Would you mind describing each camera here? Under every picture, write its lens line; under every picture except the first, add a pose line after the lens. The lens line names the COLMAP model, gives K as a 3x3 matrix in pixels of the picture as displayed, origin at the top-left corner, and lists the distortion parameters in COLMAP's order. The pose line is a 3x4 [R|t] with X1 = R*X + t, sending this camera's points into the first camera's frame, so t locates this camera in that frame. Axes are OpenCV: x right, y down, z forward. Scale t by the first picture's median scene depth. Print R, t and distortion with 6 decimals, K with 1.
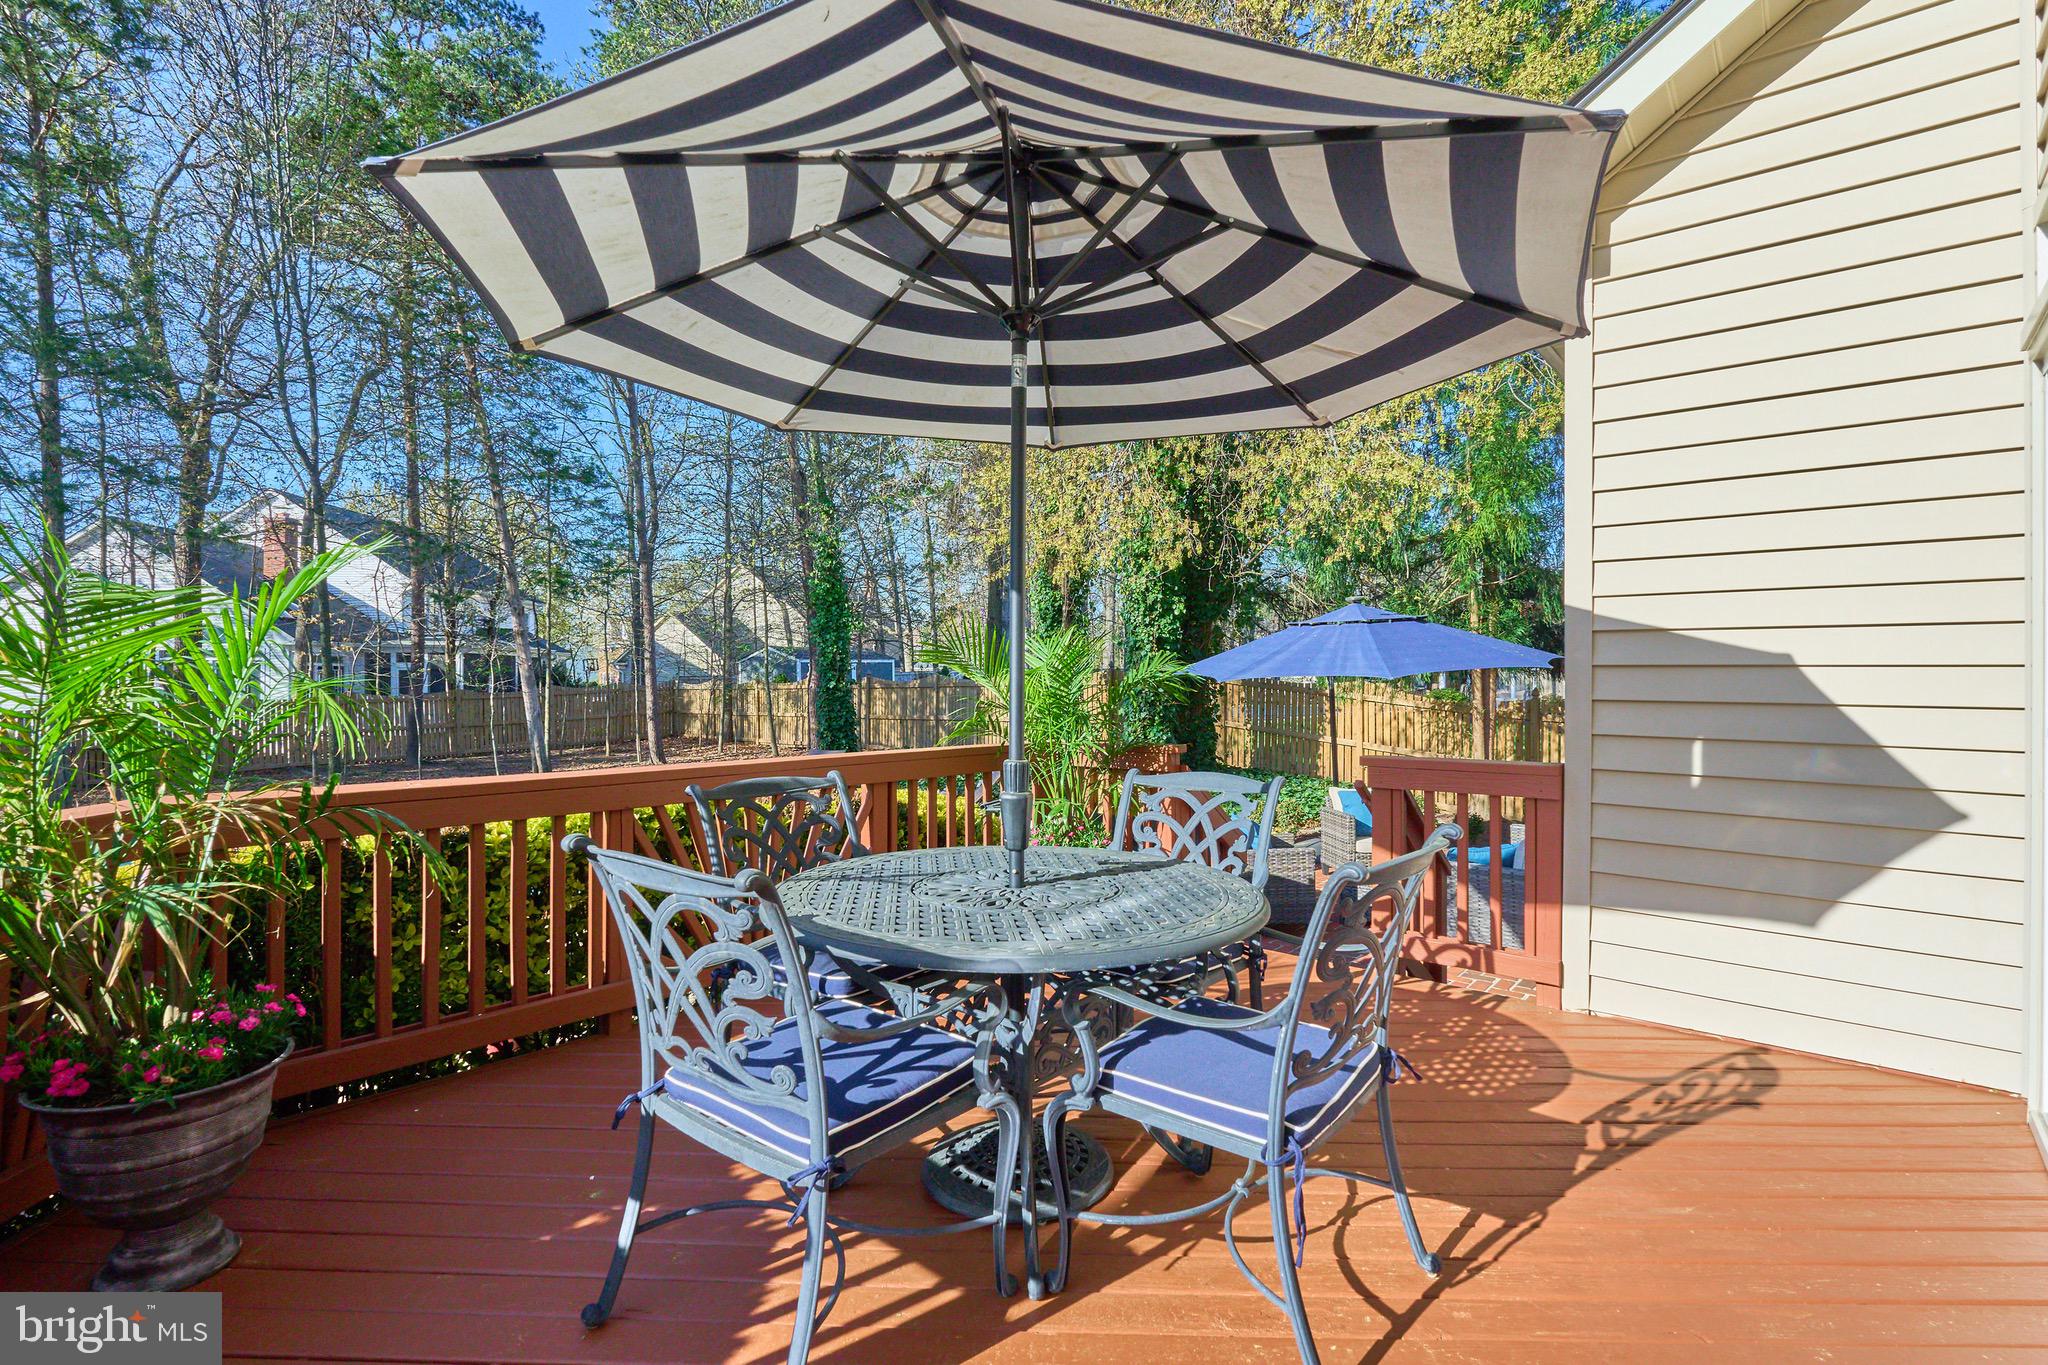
lens RADIAL K [[1000.2, 0, 1020.1], [0, 1000.2, 681.1], [0, 0, 1]] dist [-0.006176, 0.000436]
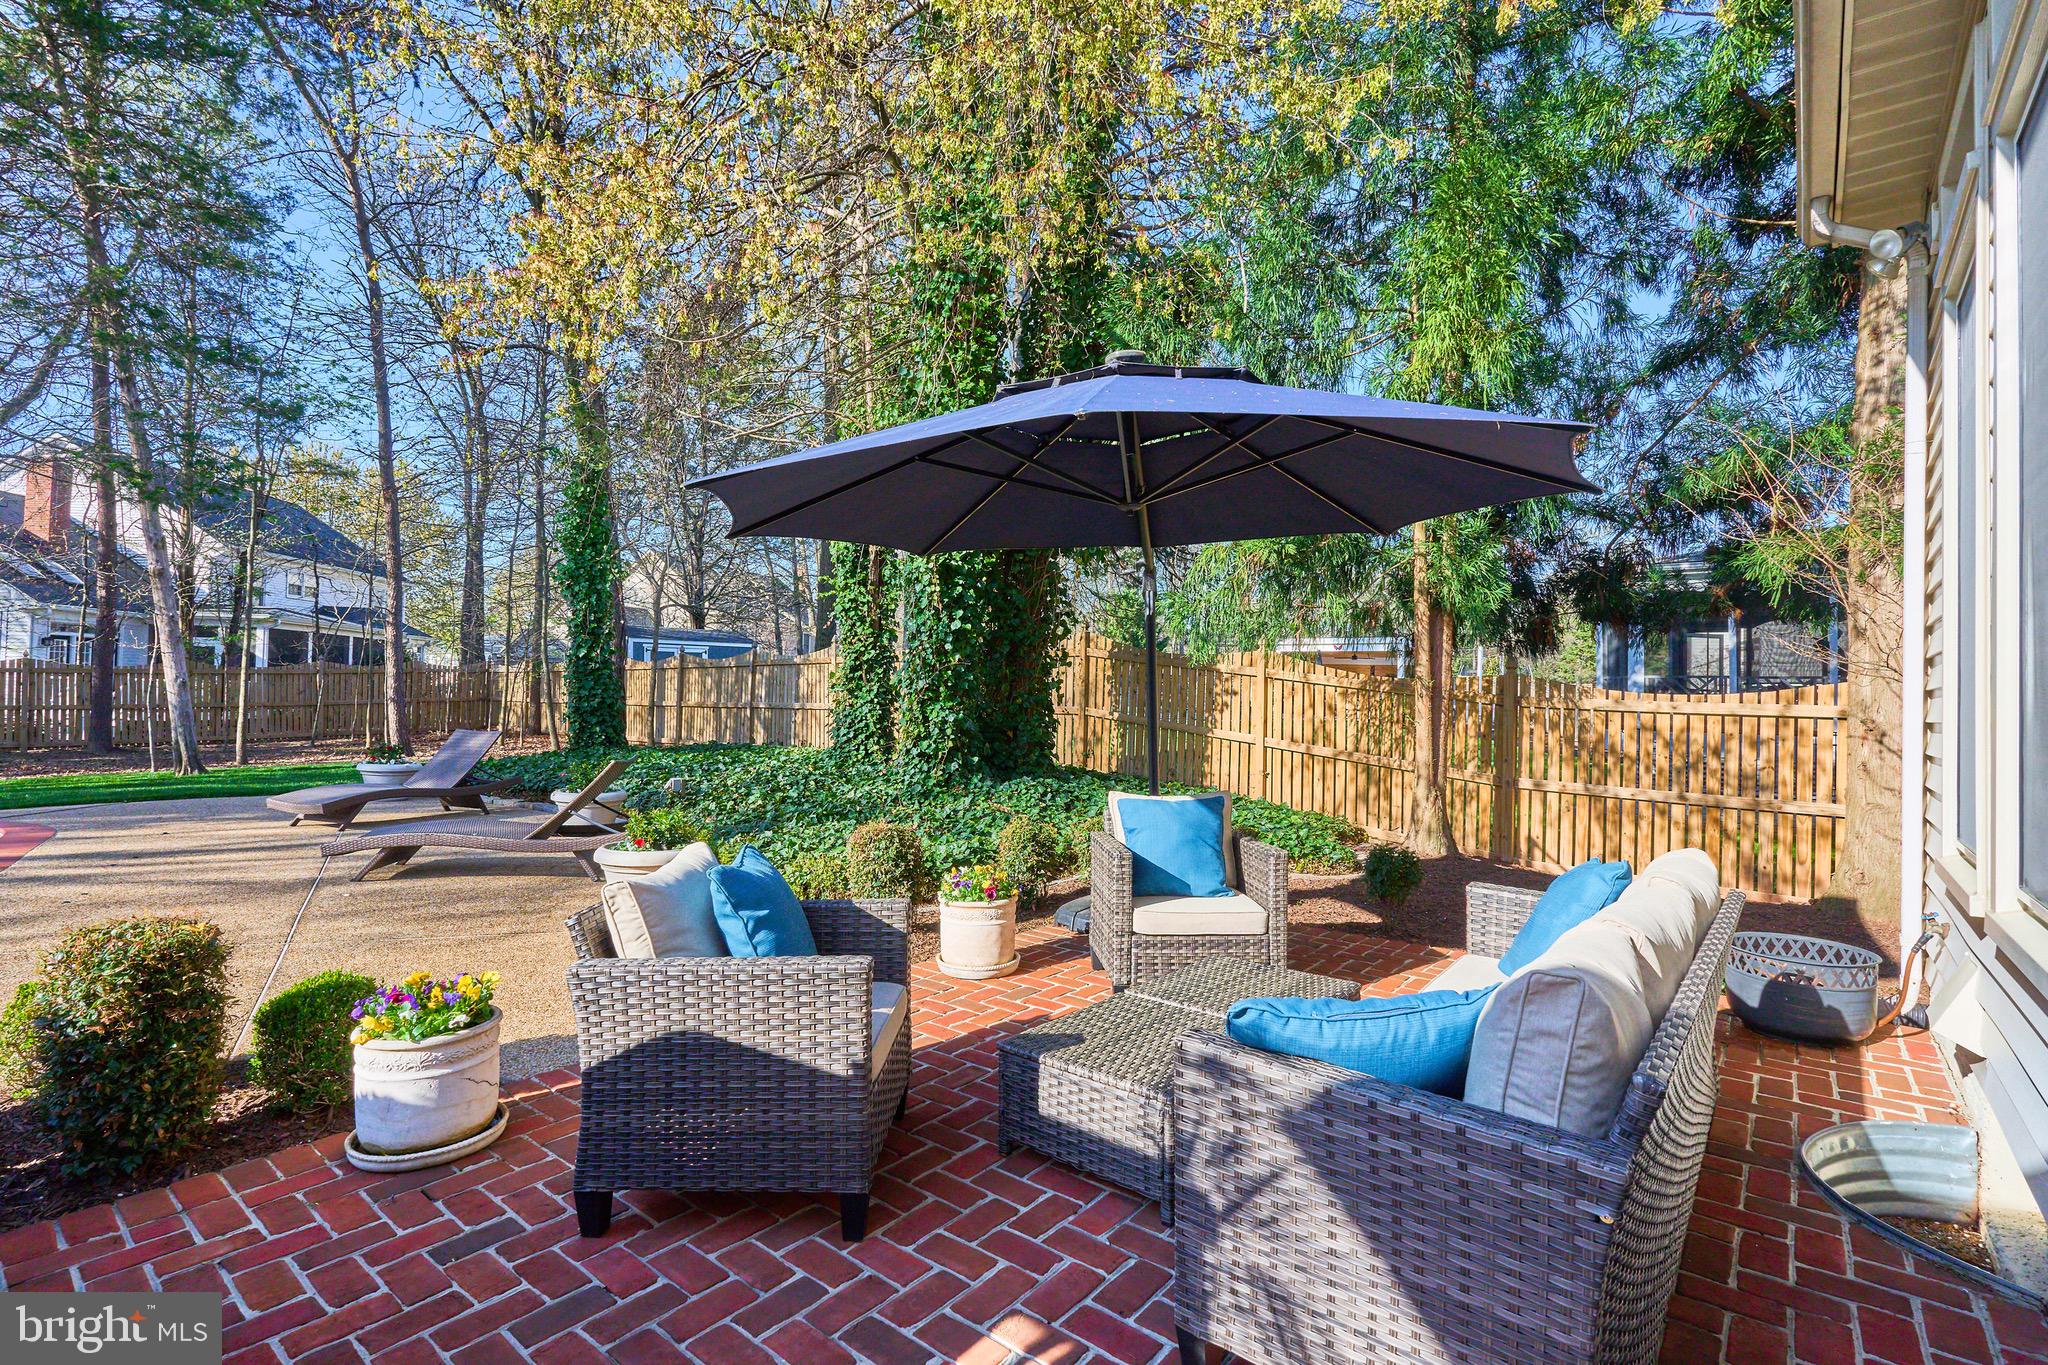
lens RADIAL K [[1000.2, 0, 1026.1], [0, 1000.2, 684.3], [0, 0, 1]] dist [-0.006176, 0.000436]
pose [[0.999151, 0.025373, 0.032445, 0.160551], [-0.024899, 0.999578, -0.014937, 0.039249], [-0.032810, 0.014116, 0.999362, 0.323873]]
